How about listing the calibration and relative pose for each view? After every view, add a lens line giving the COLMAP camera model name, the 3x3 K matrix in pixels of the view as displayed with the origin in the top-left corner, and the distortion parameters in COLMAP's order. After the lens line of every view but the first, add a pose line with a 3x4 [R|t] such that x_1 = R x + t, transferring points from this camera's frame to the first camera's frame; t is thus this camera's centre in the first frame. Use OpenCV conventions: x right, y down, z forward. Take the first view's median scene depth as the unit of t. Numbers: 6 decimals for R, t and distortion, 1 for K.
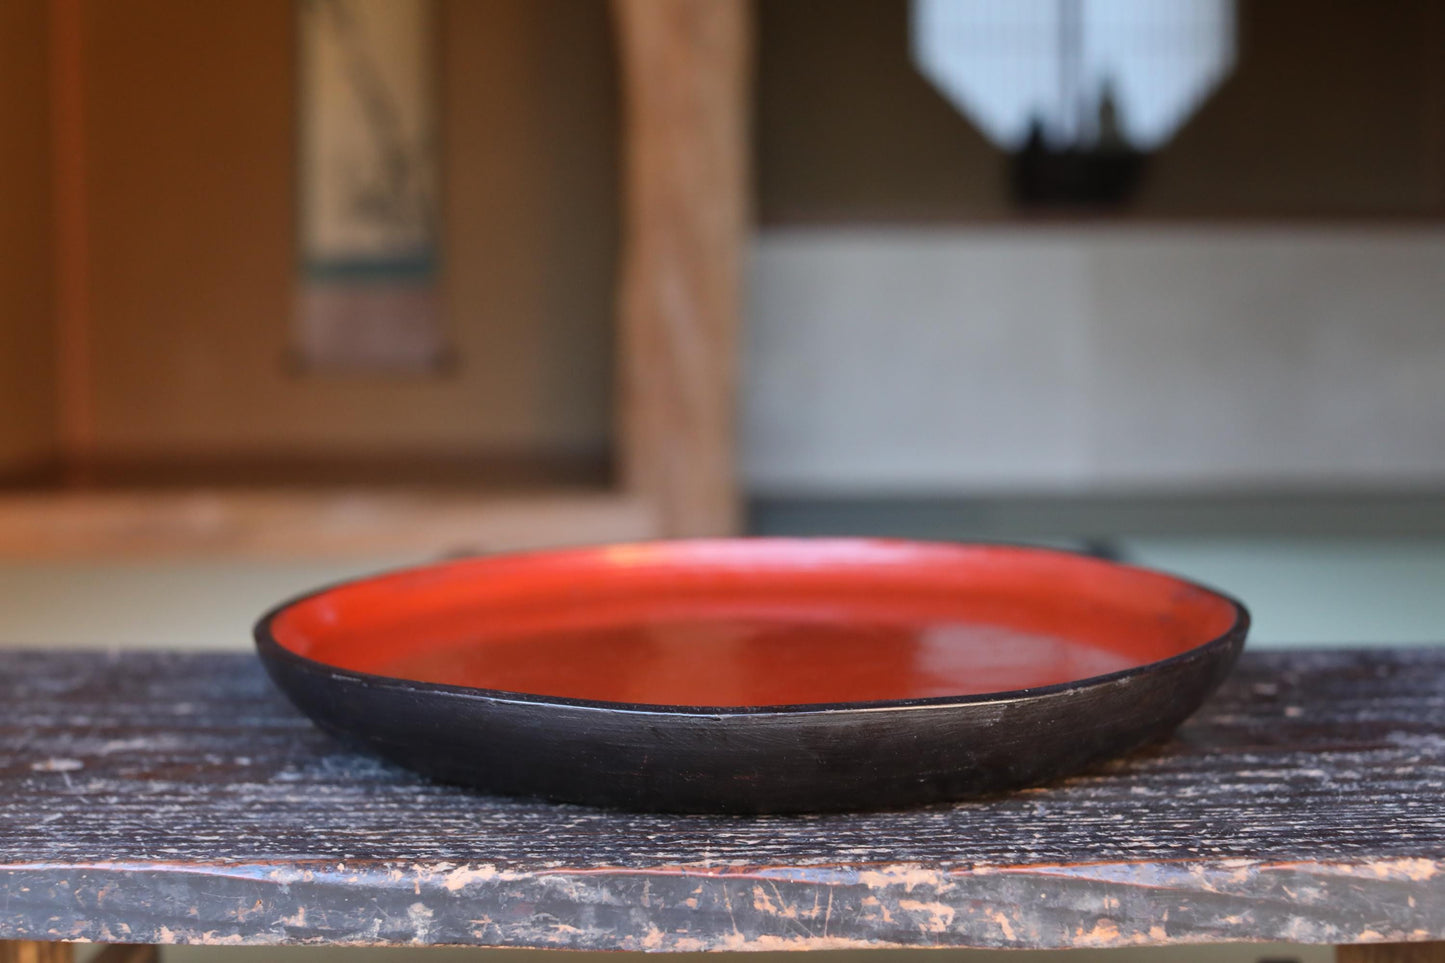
lens RADIAL K [[2231.9, 0, 722.5], [0, 2231.9, 481.5], [0, 0, 1]] dist [-0.254506, 0.378824]
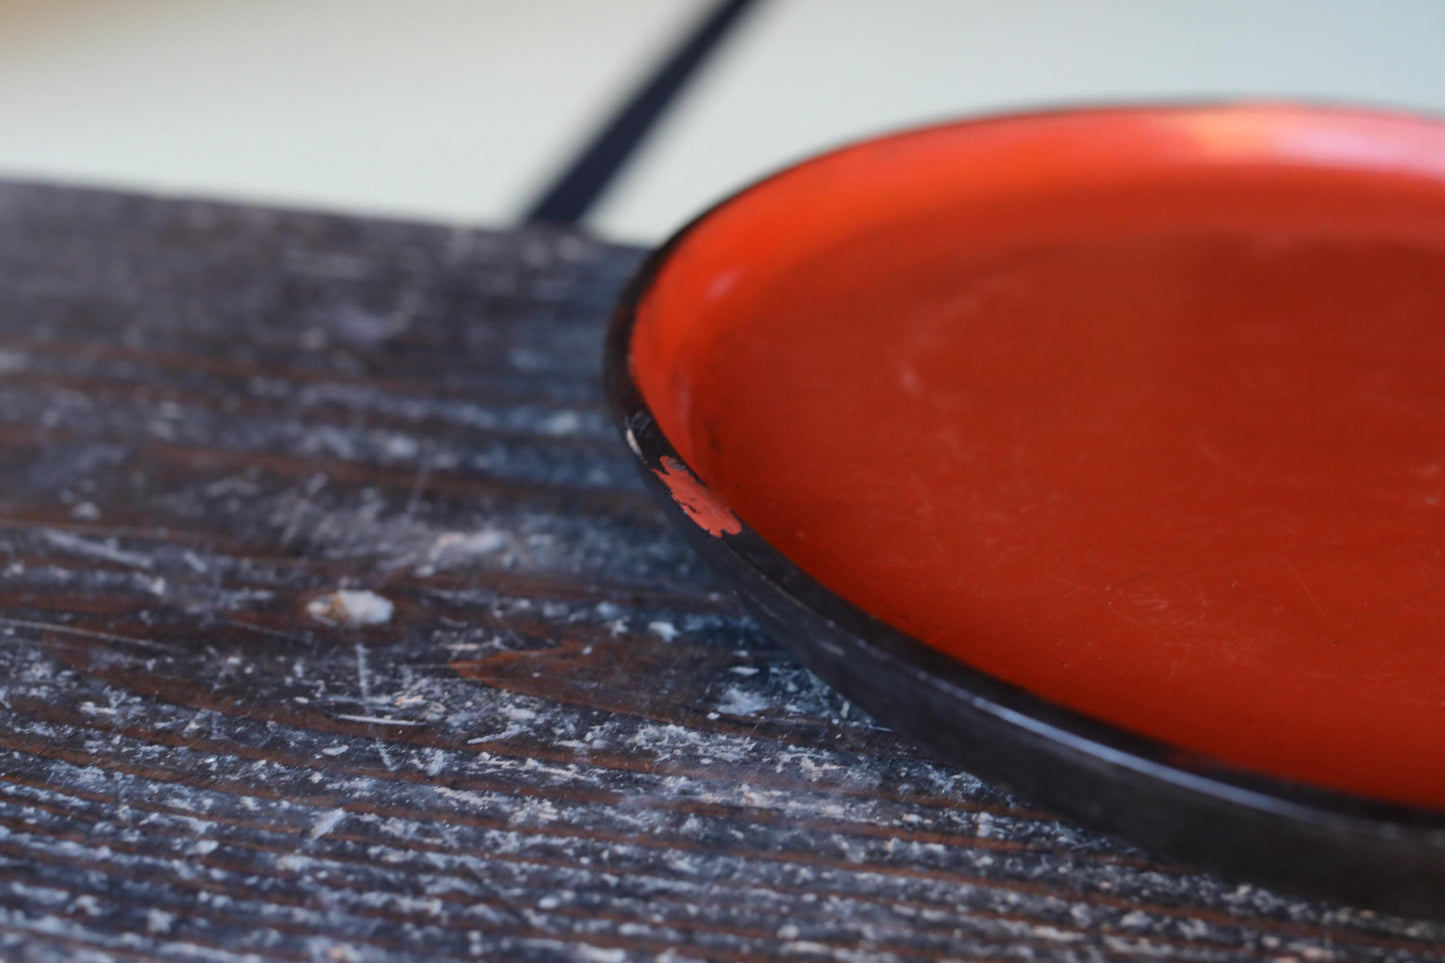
lens RADIAL K [[2231.9, 0, 722.5], [0, 2231.9, 481.5], [0, 0, 1]] dist [-0.254506, 0.378824]
pose [[0.983146, 0.115340, -0.141849, -0.136699], [-0.056873, 0.930330, 0.362287, -0.139510], [0.173752, -0.348114, 0.921210, 0.523583]]
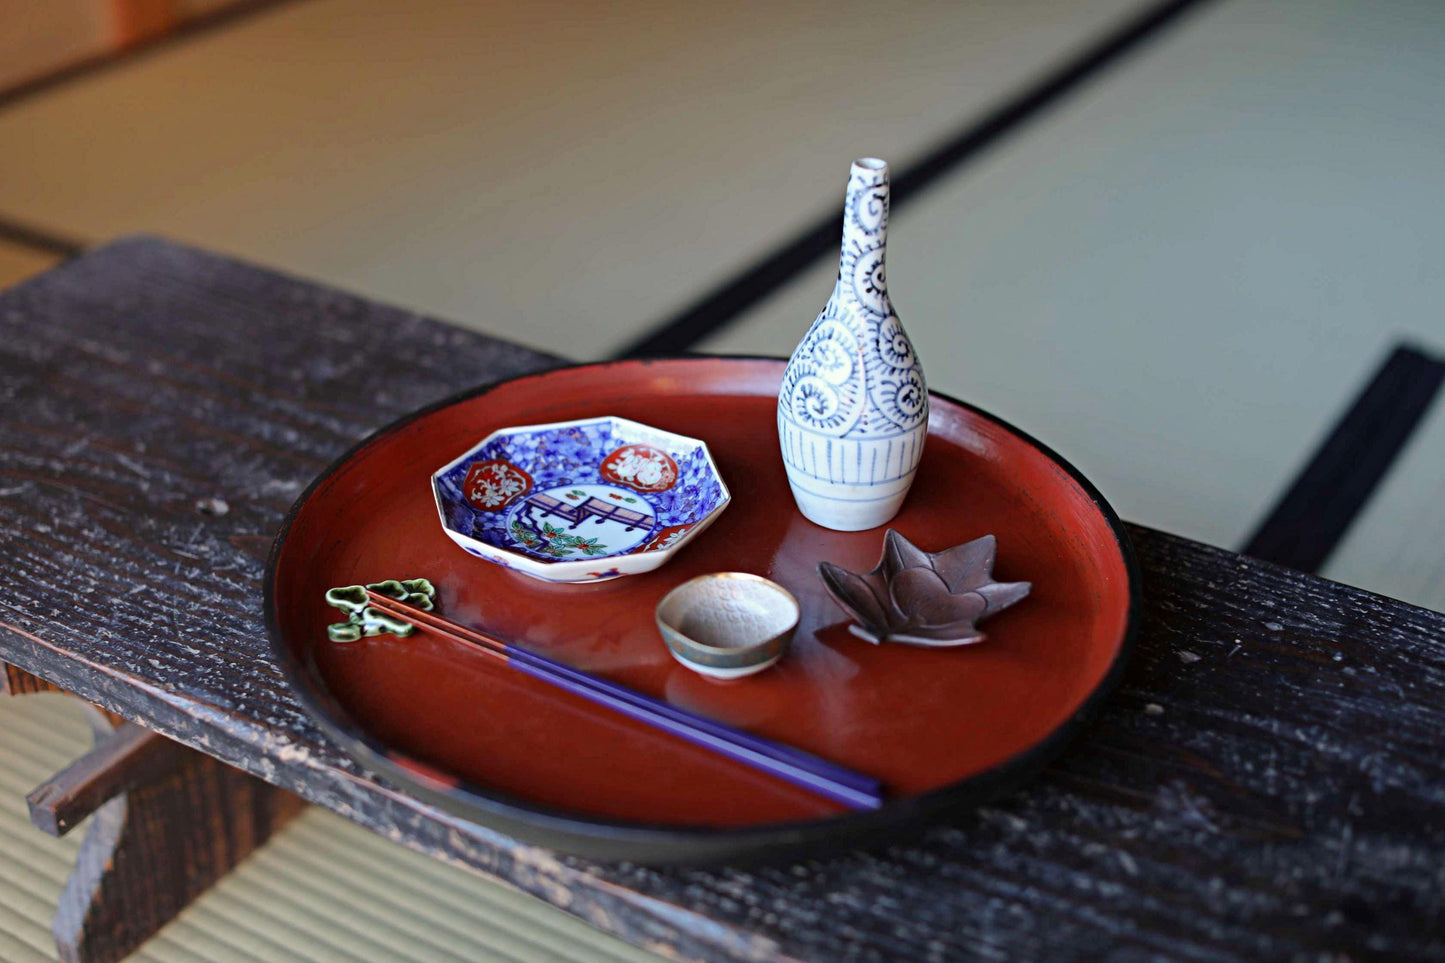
lens RADIAL K [[2231.9, 0, 722.5], [0, 2231.9, 481.5], [0, 0, 1]] dist [-0.254506, 0.378824]
pose [[0.862859, 0.250912, -0.438769, 0.629203], [-0.053907, 0.908817, 0.413698, -0.520116], [0.502563, -0.333310, 0.797706, 0.075284]]
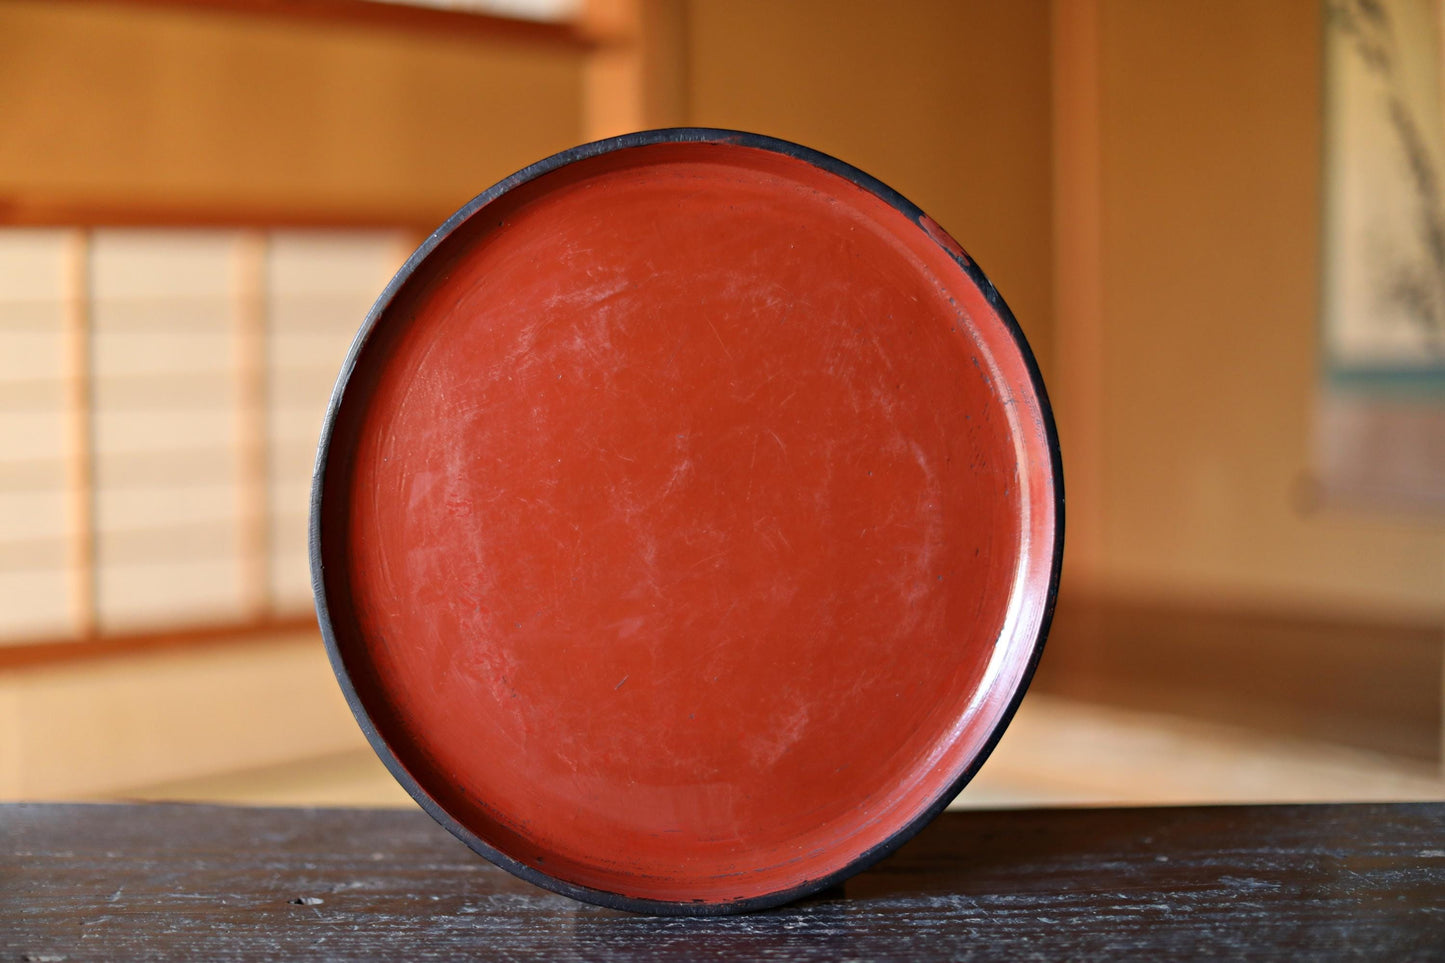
lens RADIAL K [[2231.9, 0, 722.5], [0, 2231.9, 481.5], [0, 0, 1]] dist [-0.254506, 0.378824]
pose [[0.999999, -0.000621, -0.001083, -0.027249], [0.000585, 0.999455, -0.032990, -0.112793], [0.001103, 0.032990, 0.999455, -0.526835]]
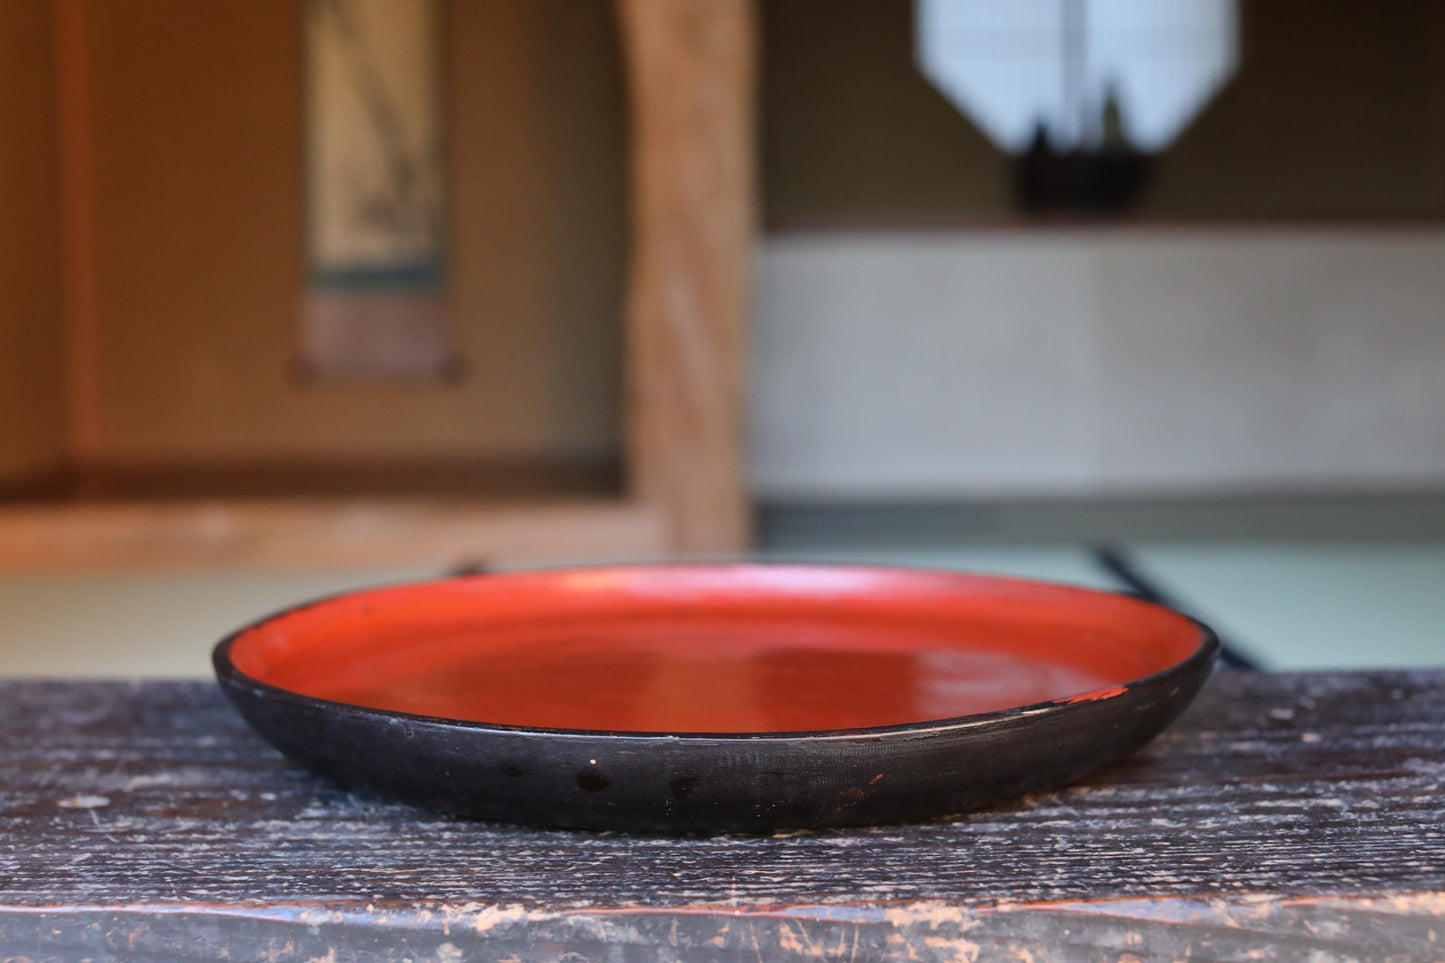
lens RADIAL K [[2231.9, 0, 722.5], [0, 2231.9, 481.5], [0, 0, 1]] dist [-0.254506, 0.378824]
pose [[0.999975, -0.006738, -0.002309, -0.007689], [0.006739, 0.999977, 0.000548, -0.018102], [0.002306, -0.000564, 0.999997, -0.006846]]
